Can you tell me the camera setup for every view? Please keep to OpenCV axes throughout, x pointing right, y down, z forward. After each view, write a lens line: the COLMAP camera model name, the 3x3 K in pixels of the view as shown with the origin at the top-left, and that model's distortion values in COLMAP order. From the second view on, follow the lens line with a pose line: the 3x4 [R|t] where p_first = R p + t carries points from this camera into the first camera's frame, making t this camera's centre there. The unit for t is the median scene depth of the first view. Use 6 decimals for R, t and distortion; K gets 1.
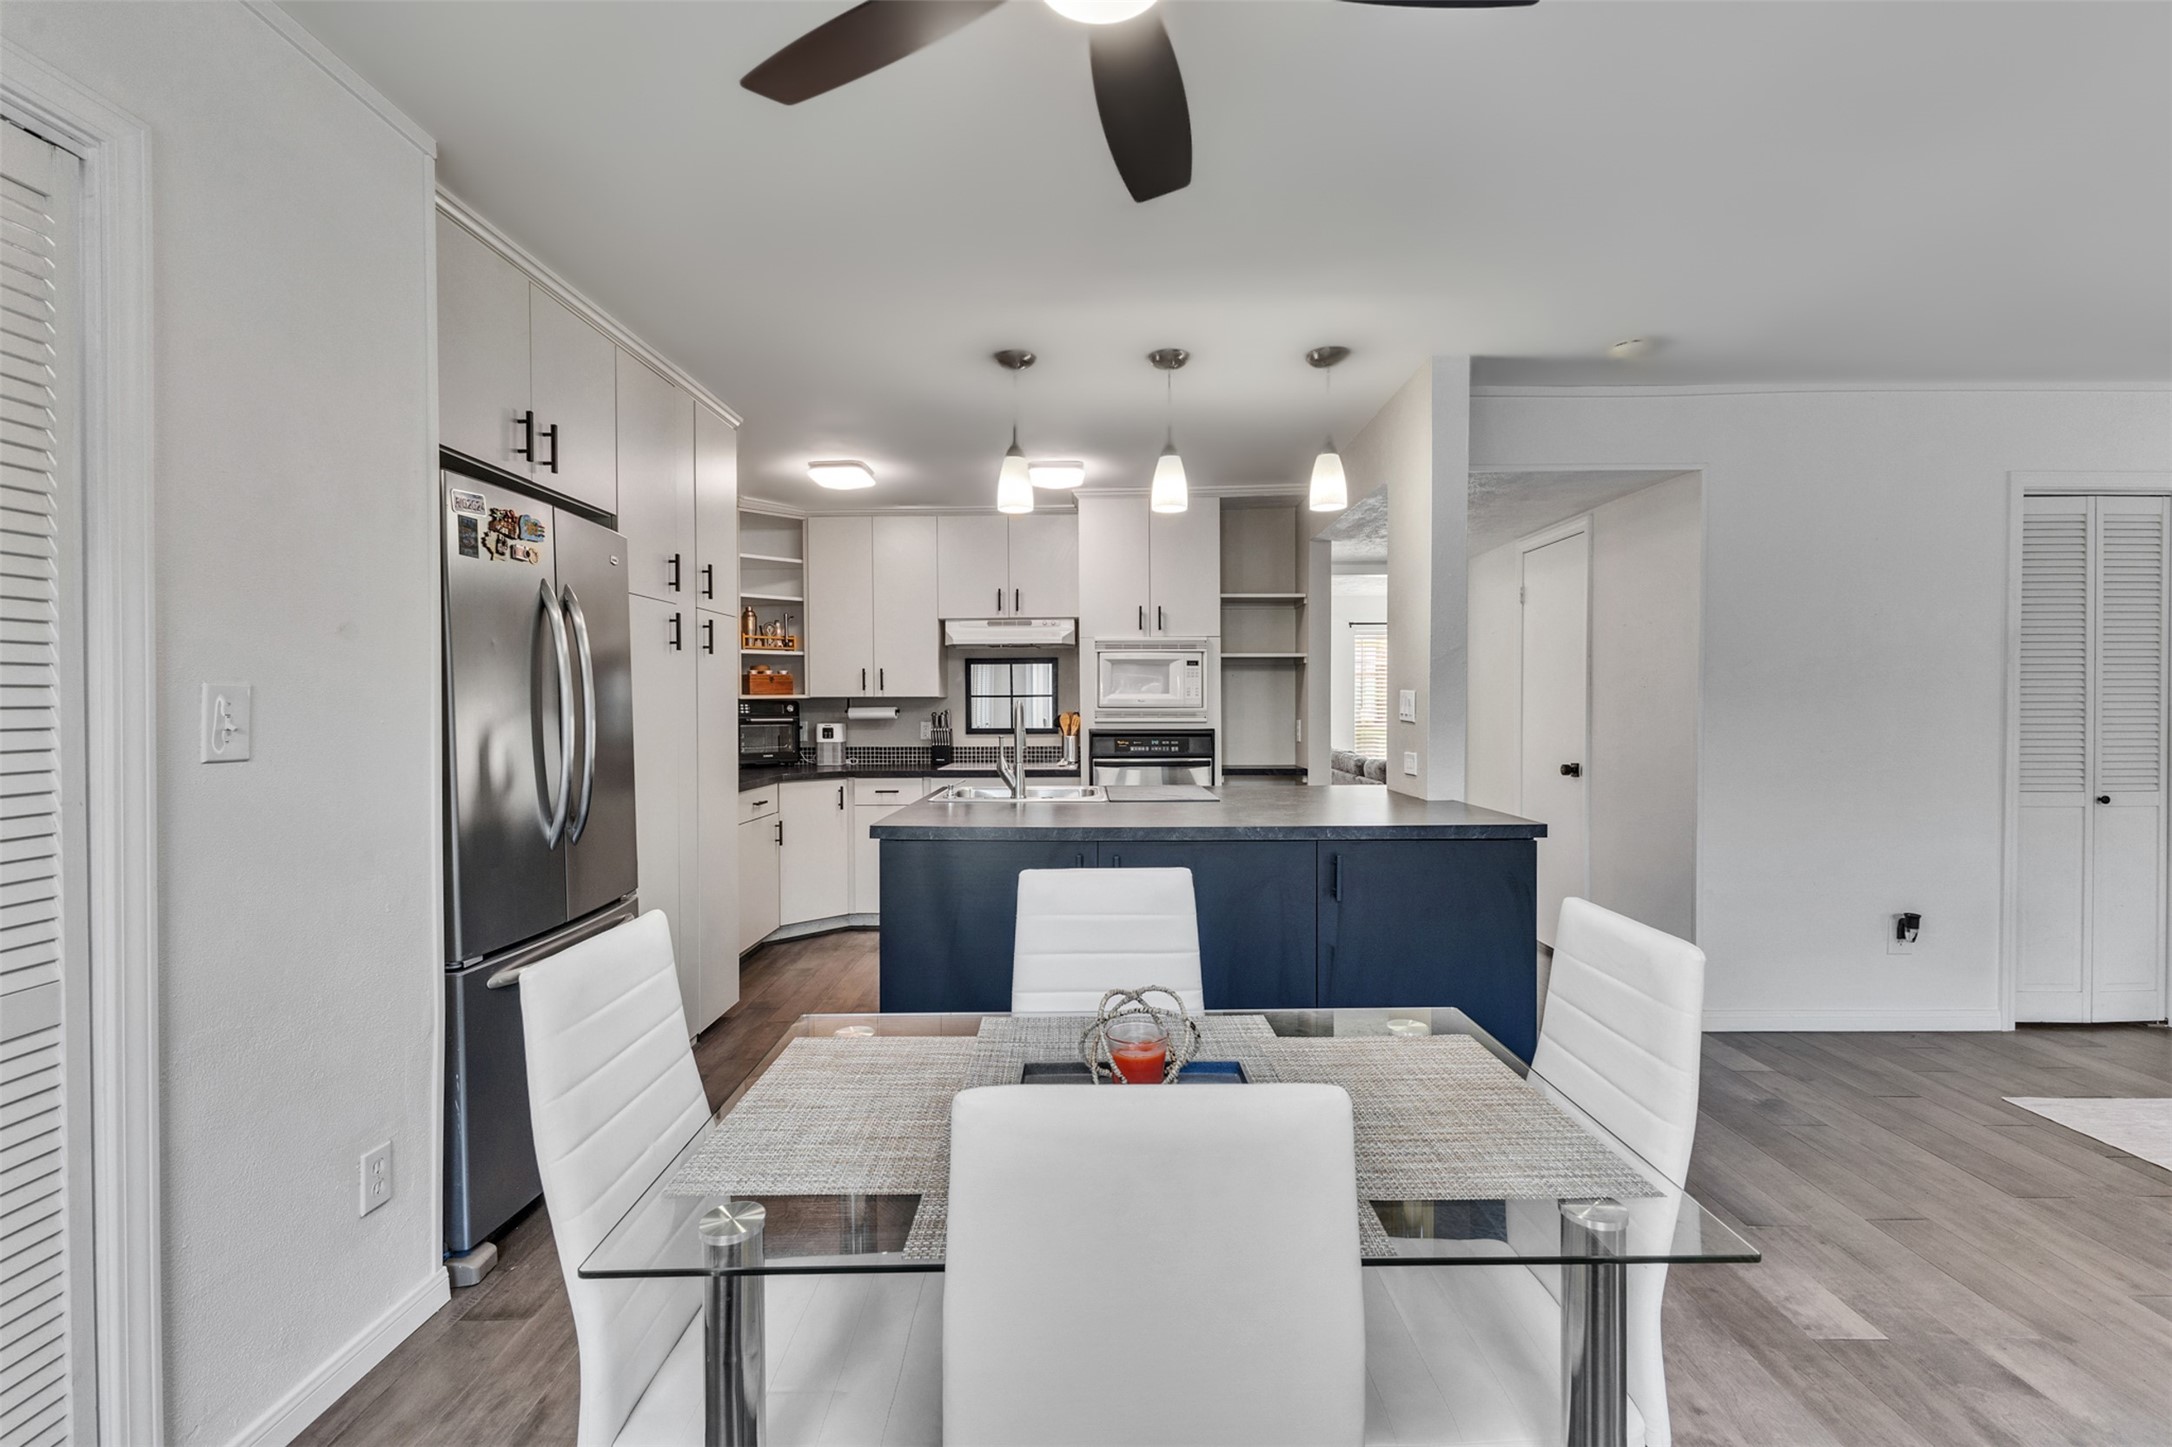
lens RADIAL K [[935.7, 0, 1092.4], [0, 935.7, 714.4], [0, 0, 1]] dist [0.012543, -0.002806]
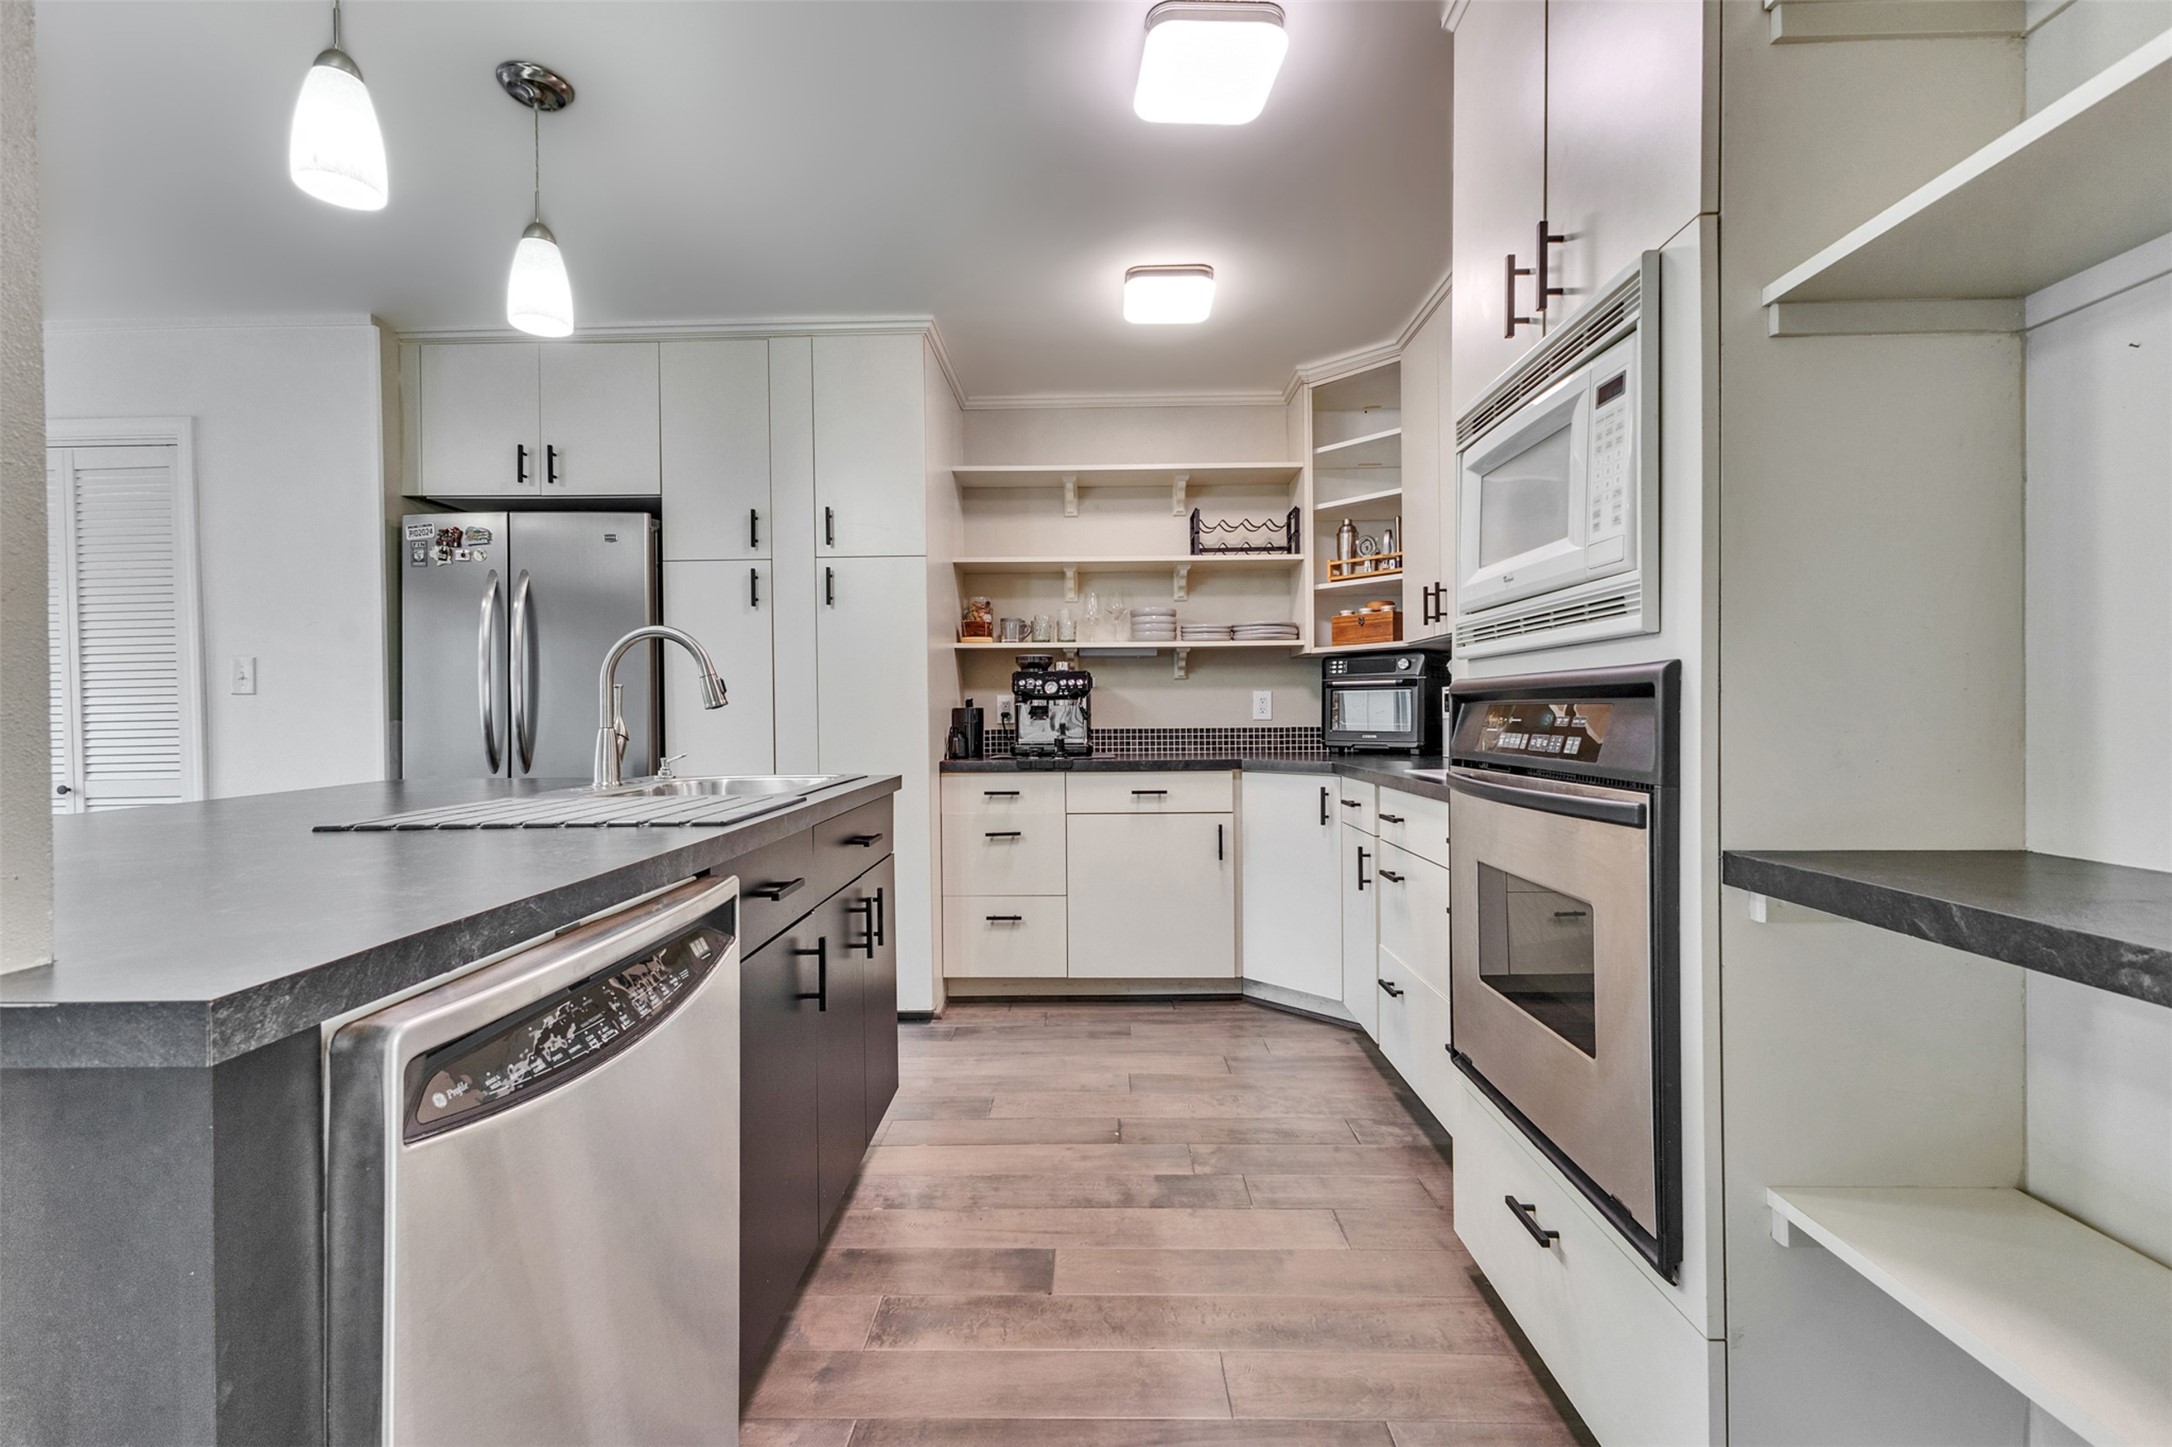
lens RADIAL K [[935.7, 0, 1084.9], [0, 935.7, 720.0], [0, 0, 1]] dist [0.012543, -0.002806]
pose [[-0.010245, 0.011862, -0.999877, 0.584903], [0.002786, 0.999926, 0.011834, 0.043828], [0.999944, -0.002664, -0.010277, 1.448158]]
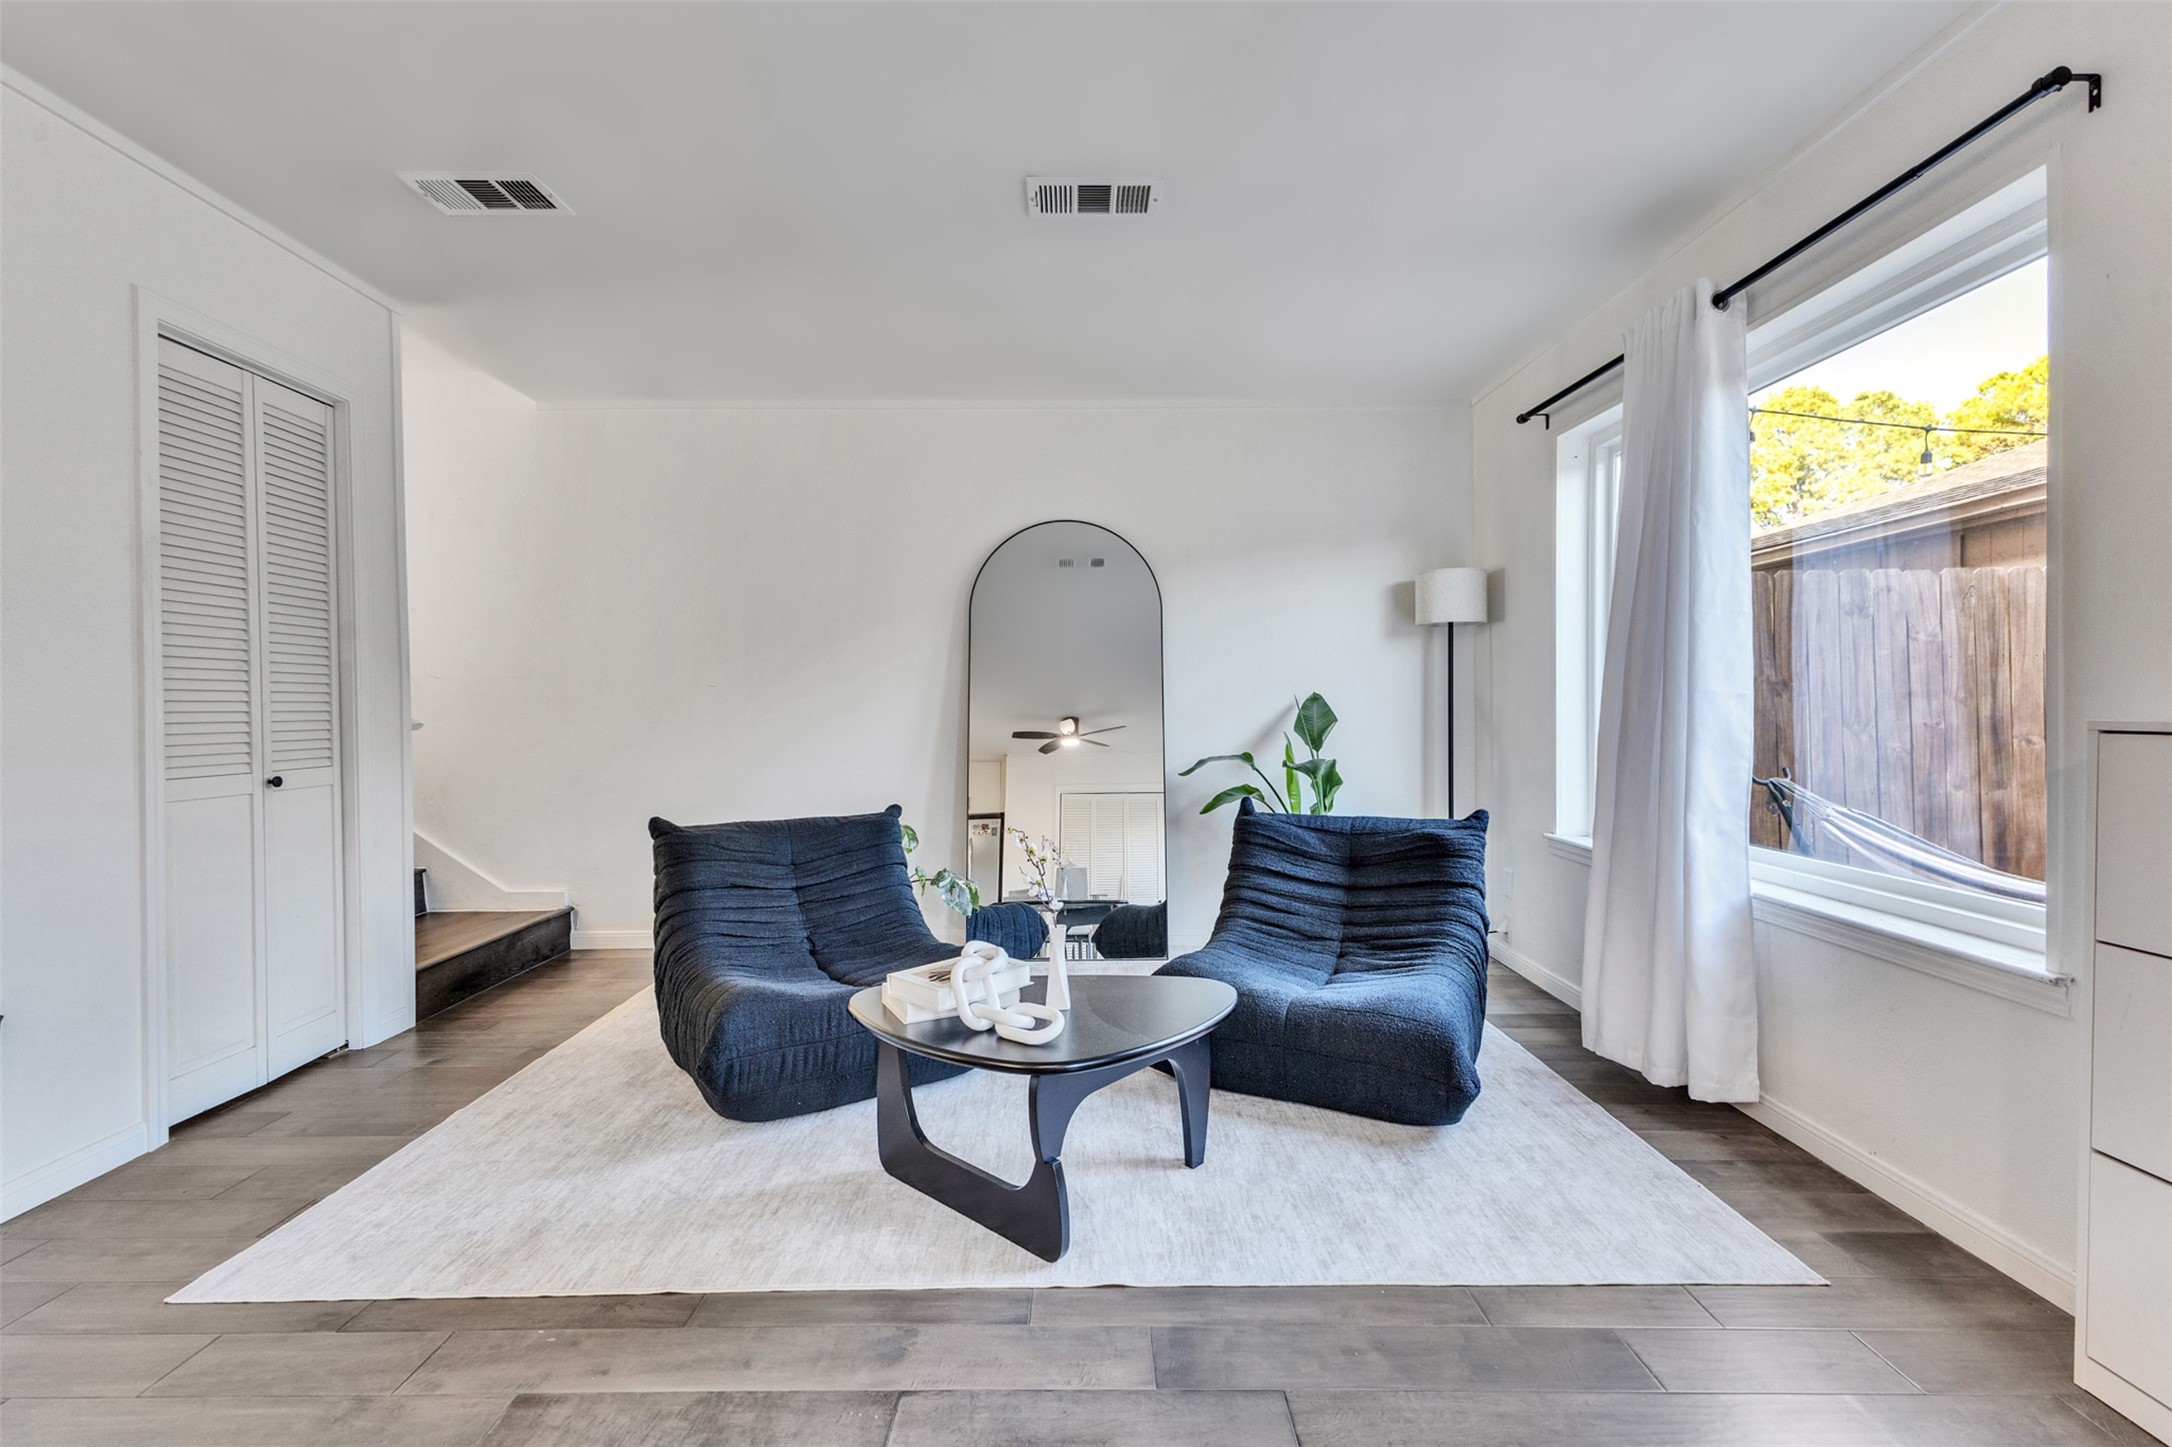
lens RADIAL K [[935.7, 0, 1082.9], [0, 935.7, 718.6], [0, 0, 1]] dist [0.012543, -0.002806]
pose [[-0.000251, -0.013851, 0.999904, 0.374398], [0.015648, 0.999782, 0.013853, 0.046703], [-0.999878, 0.015650, -0.000034, 0.418064]]
